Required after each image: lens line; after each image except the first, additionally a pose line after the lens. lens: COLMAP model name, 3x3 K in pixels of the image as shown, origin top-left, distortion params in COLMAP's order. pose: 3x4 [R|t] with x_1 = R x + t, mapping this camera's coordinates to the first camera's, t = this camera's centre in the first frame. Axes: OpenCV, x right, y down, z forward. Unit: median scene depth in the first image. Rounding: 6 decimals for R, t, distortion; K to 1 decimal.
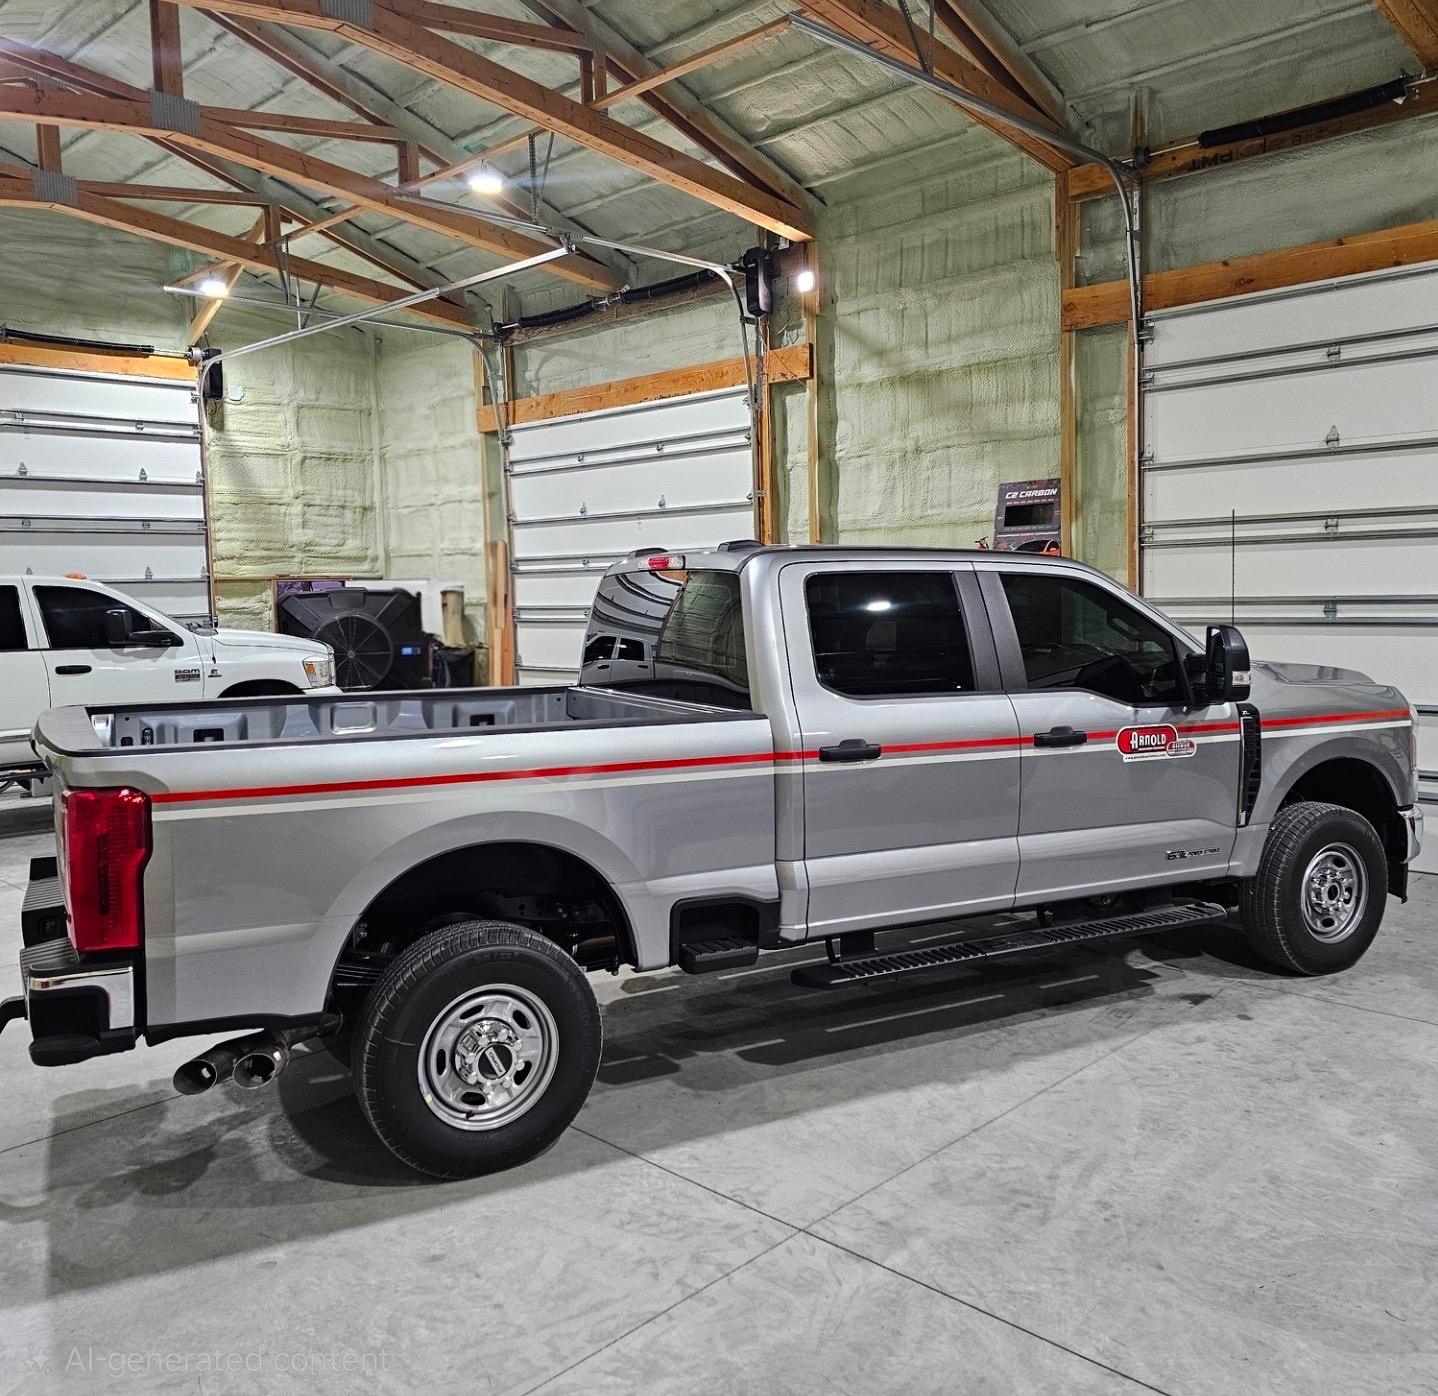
lens RADIAL K [[1263.4, 0, 704.7], [0, 1263.4, 690.3], [0, 0, 1]] dist [0.088985, -0.097085]
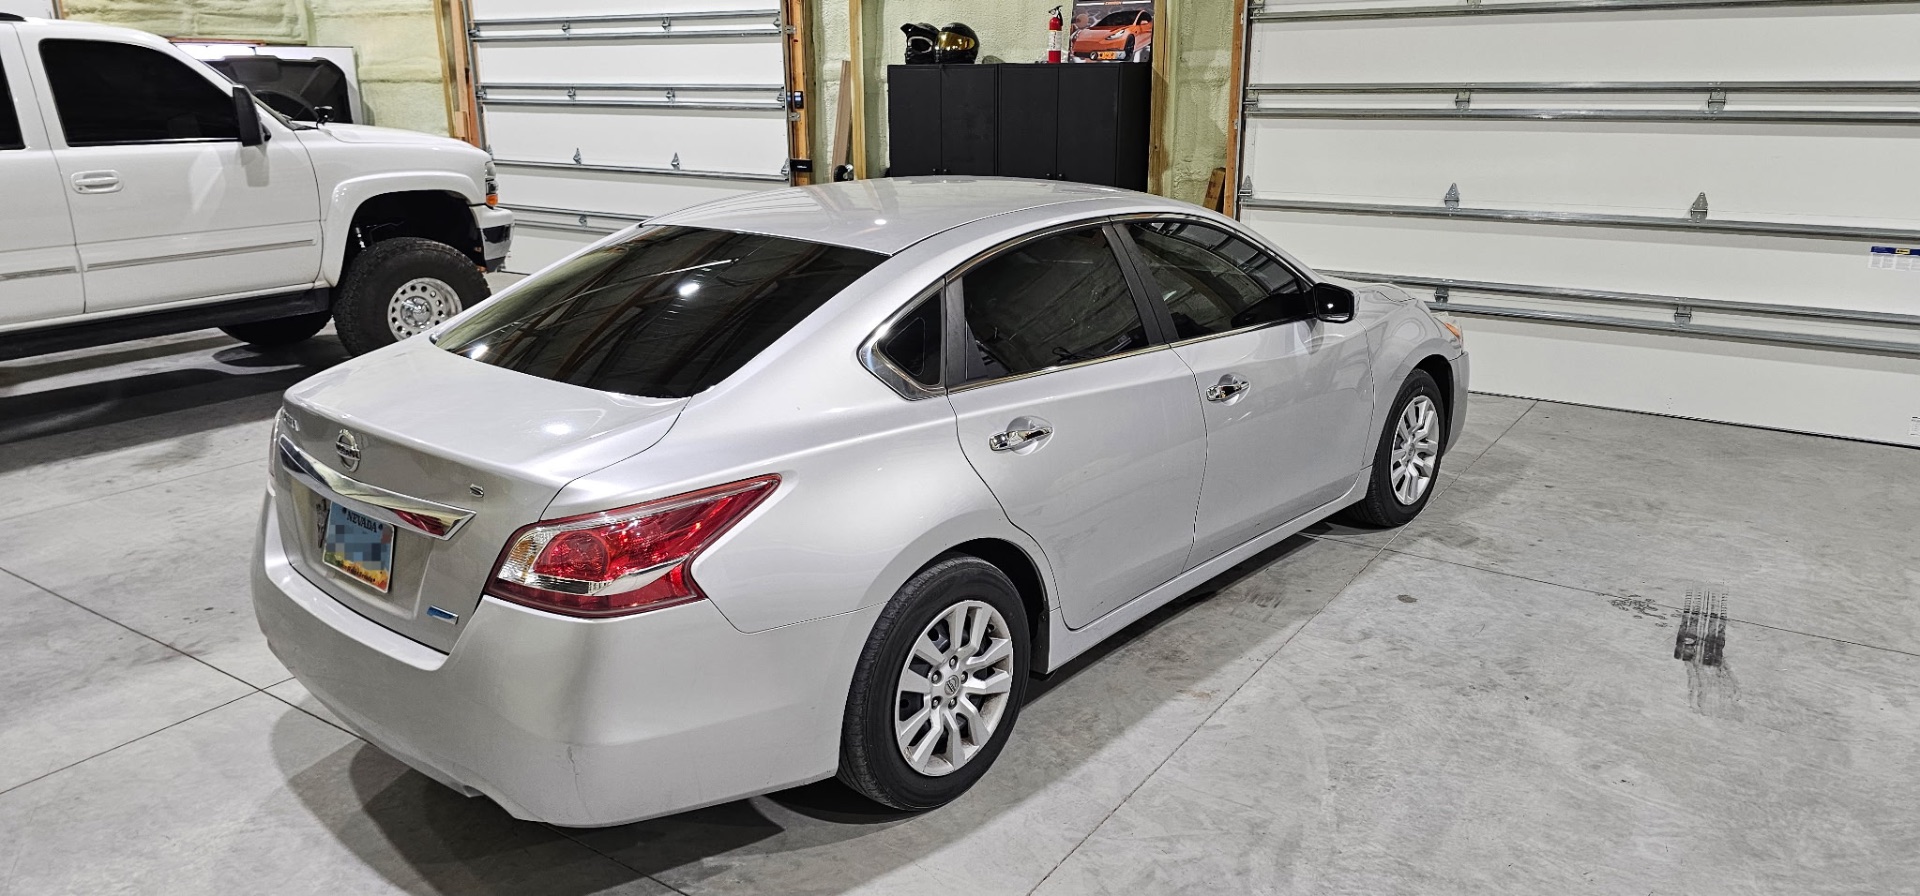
lens RADIAL K [[1279.7, 0, 950.0], [0, 1279.7, 445.7], [0, 0, 1]] dist [0.065982, -0.062246]
pose [[0.984297, -0.029094, 0.174106, -0.005889], [-0.005177, 0.981141, 0.193222, -0.000798], [-0.176444, -0.191089, 0.965584, 0.137256]]
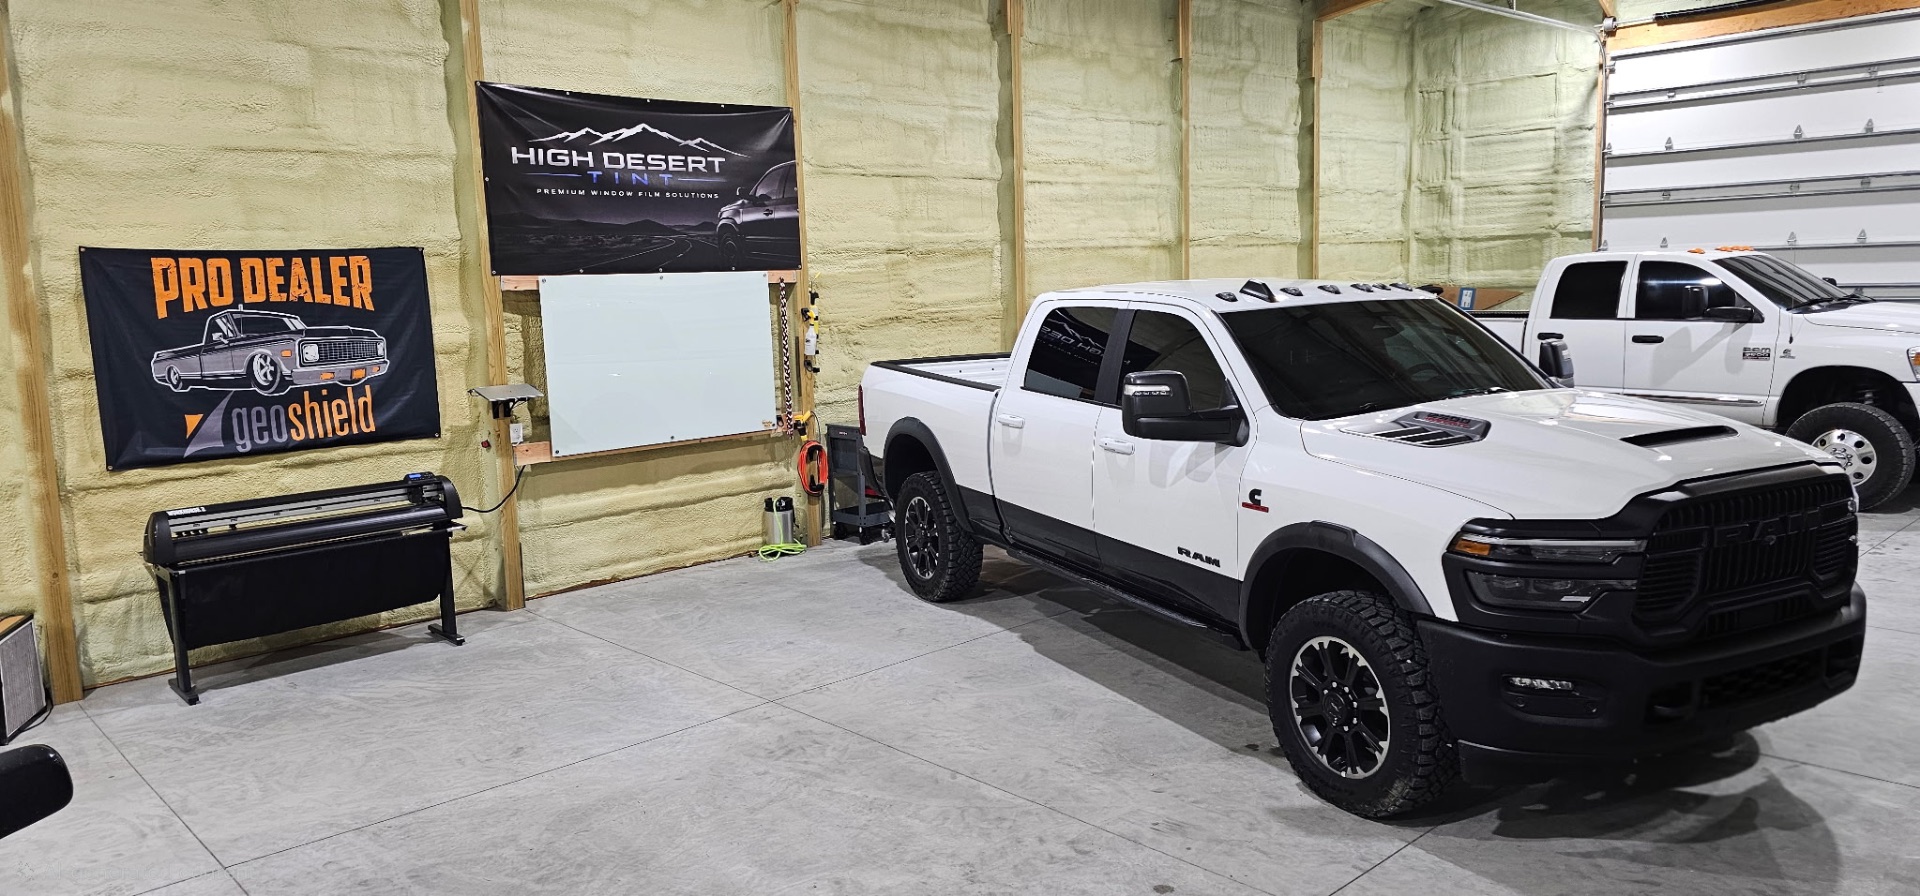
lens RADIAL K [[1273.2, 0, 949.4], [0, 1273.2, 440.9], [0, 0, 1]] dist [0.083802, -0.094584]
pose [[-0.038897, 0.155947, -0.986999, 0.602292], [-0.050783, 0.986162, 0.157816, -0.072802], [0.997952, 0.056261, -0.030440, 0.448637]]
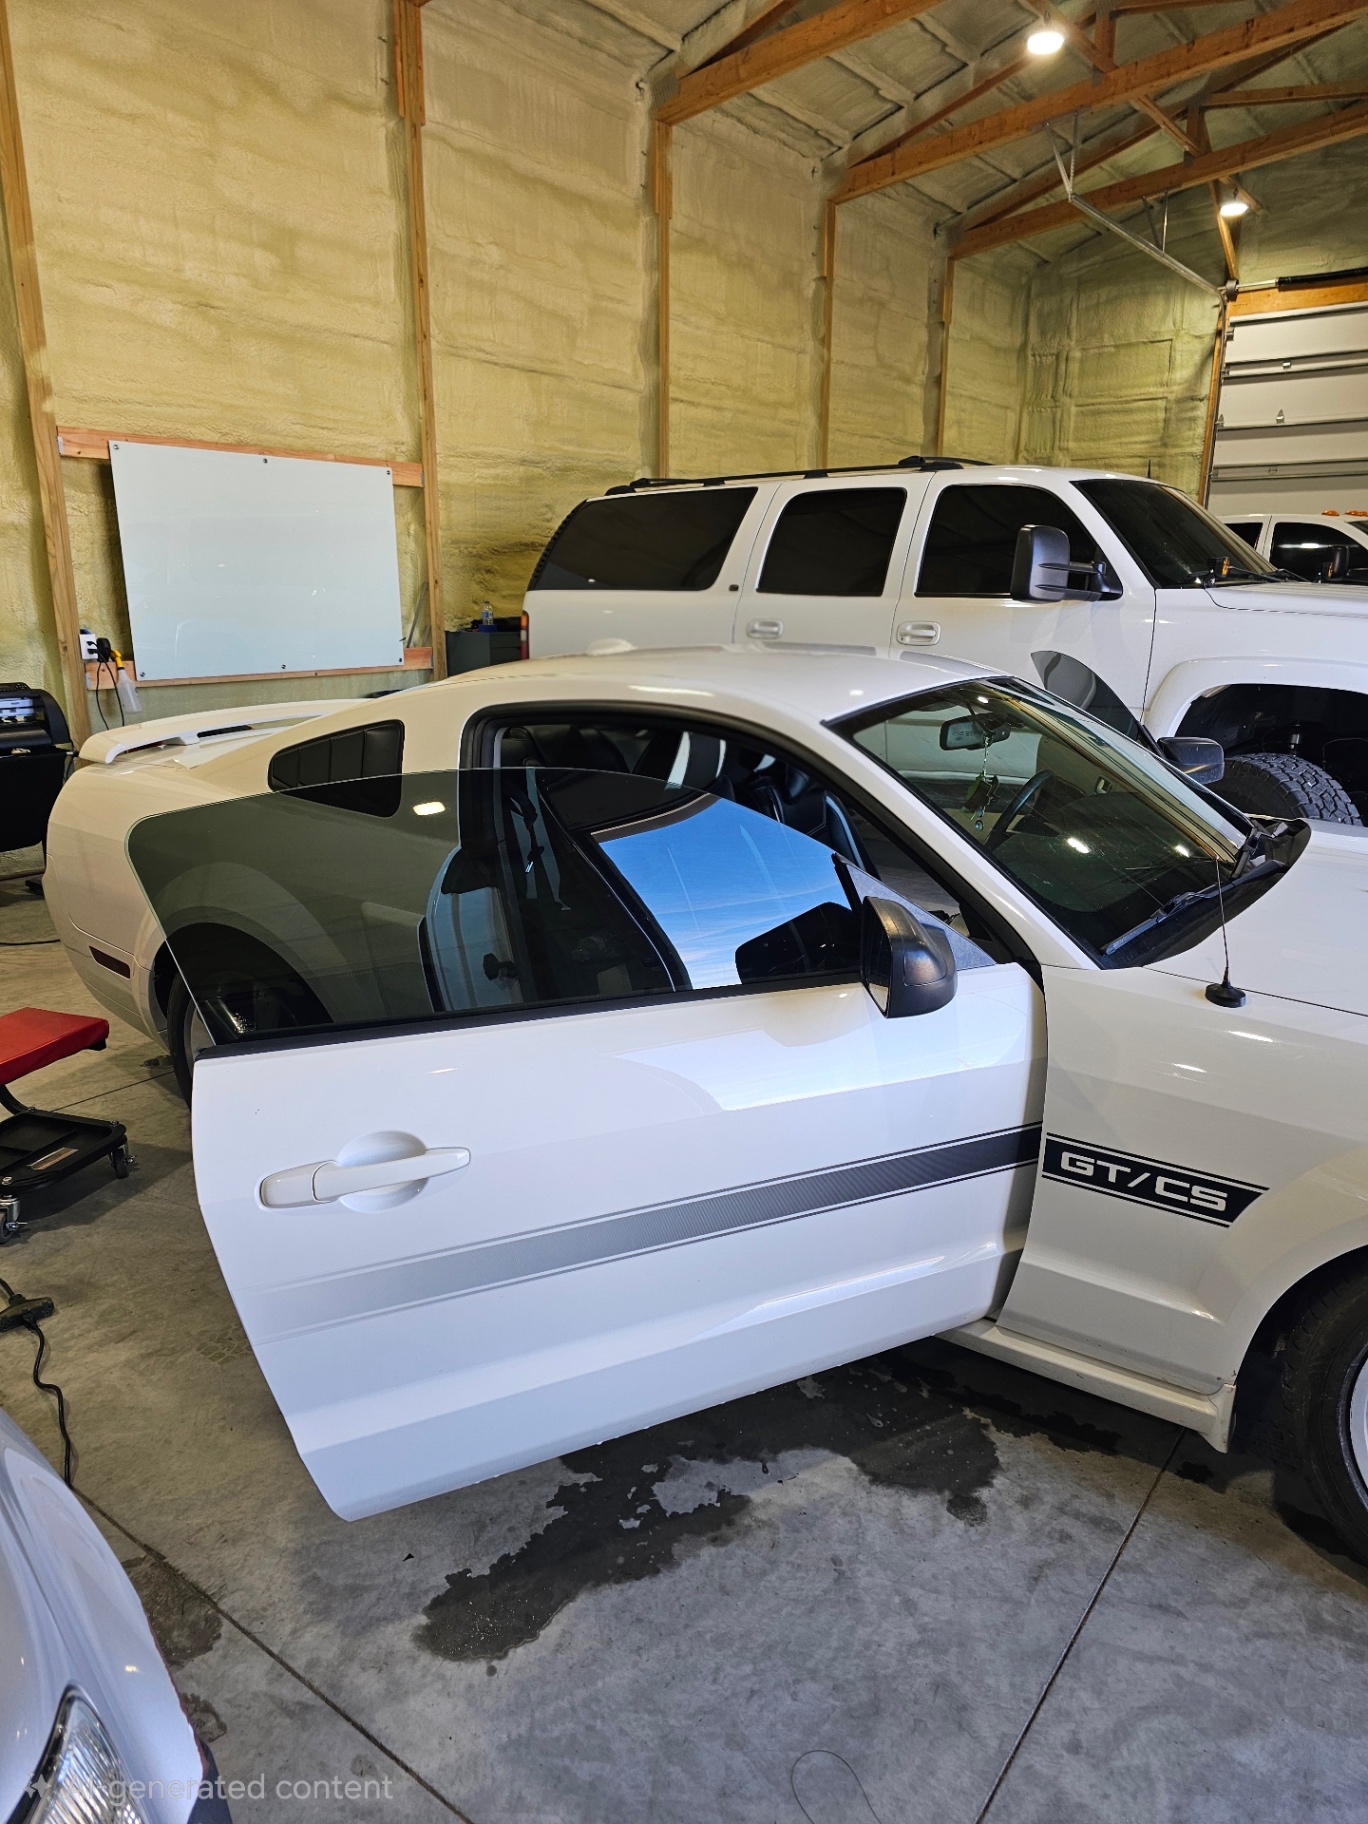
lens RADIAL K [[1222.9, 0, 692.9], [0, 1222.9, 904.1], [0, 0, 1]] dist [0.018881, -0.002881]
pose [[0.139120, 0.279012, -0.950157, 0.471172], [-0.090985, 0.959030, 0.268295, -0.005997], [0.986087, 0.049125, 0.158806, 0.357473]]
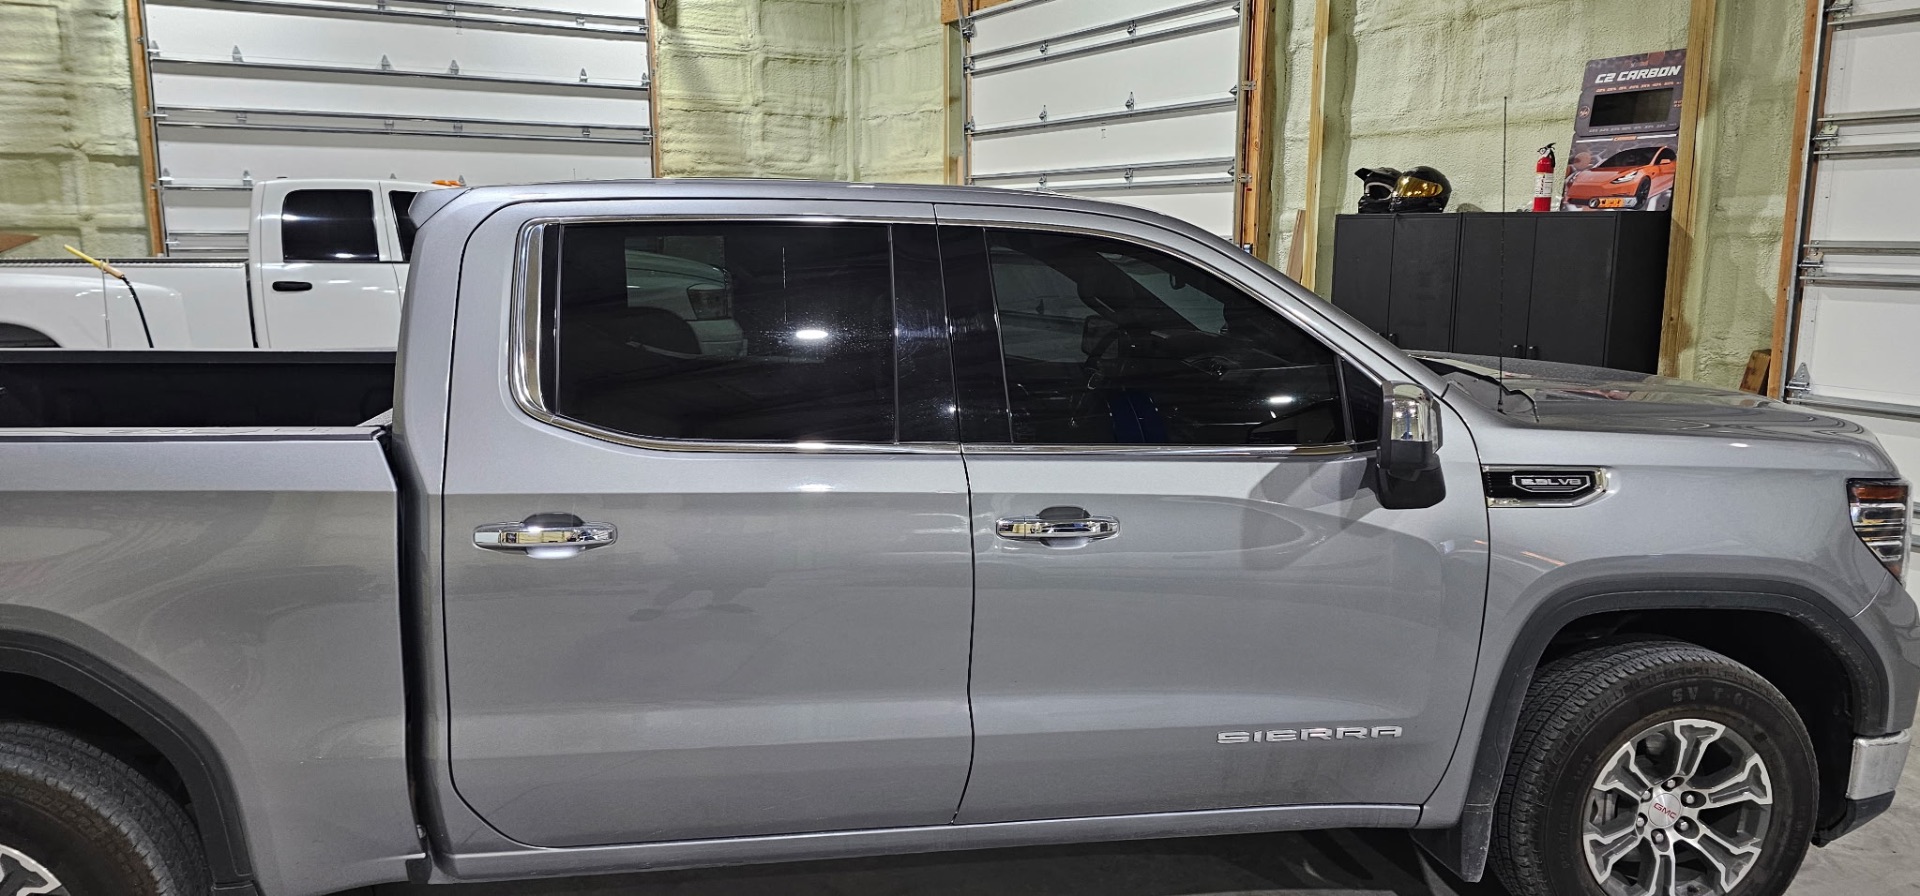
lens RADIAL K [[1279.7, 0, 950.0], [0, 1279.7, 445.7], [0, 0, 1]] dist [0.065982, -0.062246]
pose [[0.959879, 0.074640, -0.270299, 0.103540], [-0.050452, 0.994163, 0.095365, -0.010405], [0.275839, -0.077901, 0.958042, 0.230486]]
